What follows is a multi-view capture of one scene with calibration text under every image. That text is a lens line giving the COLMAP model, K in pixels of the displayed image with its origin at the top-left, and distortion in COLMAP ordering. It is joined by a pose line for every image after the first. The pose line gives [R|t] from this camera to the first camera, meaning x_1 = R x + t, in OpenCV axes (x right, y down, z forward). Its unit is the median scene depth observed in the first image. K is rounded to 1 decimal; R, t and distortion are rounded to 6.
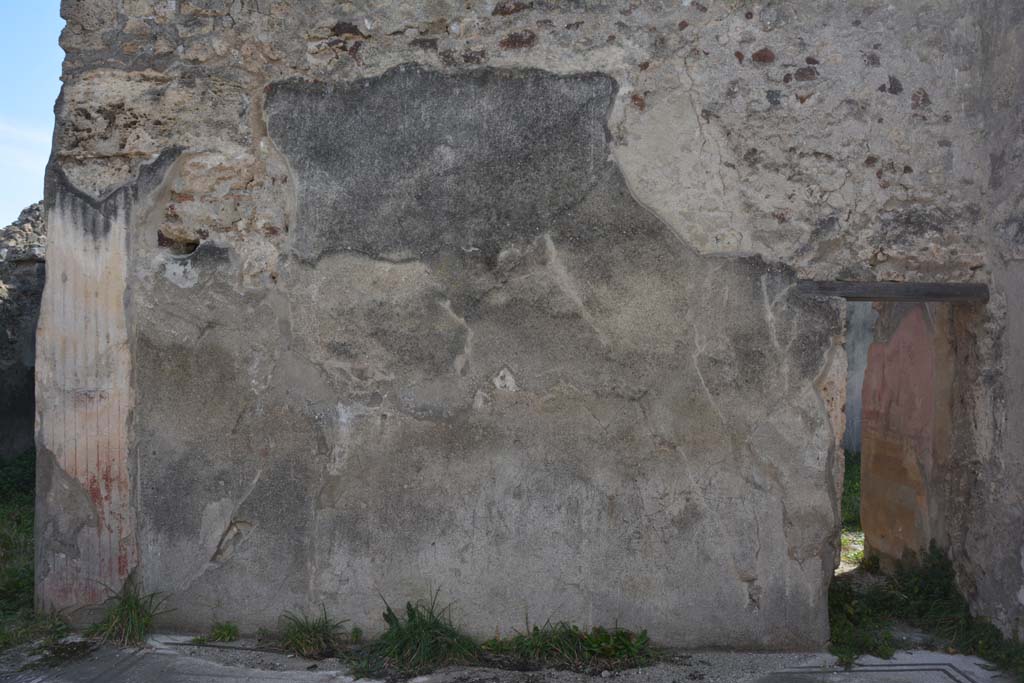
lens RADIAL K [[796.0, 0, 513.4], [0, 796.0, 345.5], [0, 0, 1]] dist [-0.162904, 0.121659]
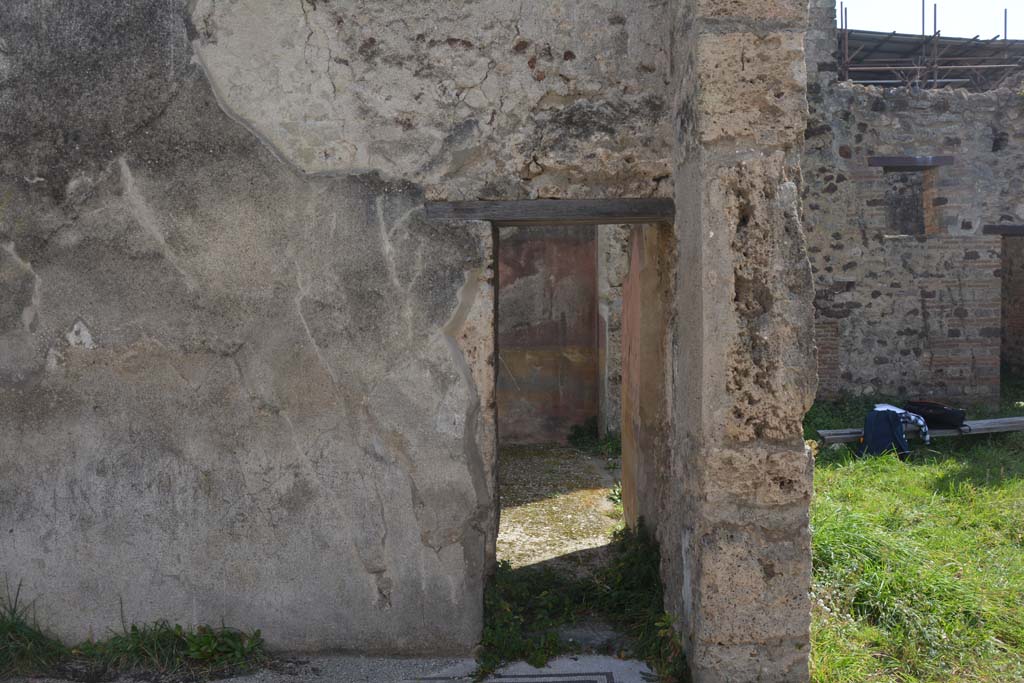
lens RADIAL K [[821.9, 0, 512.1], [0, 821.9, 346.9], [0, 0, 1]] dist [-0.149285, 0.131035]
pose [[0.999376, -0.027816, 0.021790, 0.433351], [0.026308, 0.997428, 0.066674, 0.011728], [-0.023588, -0.066059, 0.997537, 0.154831]]
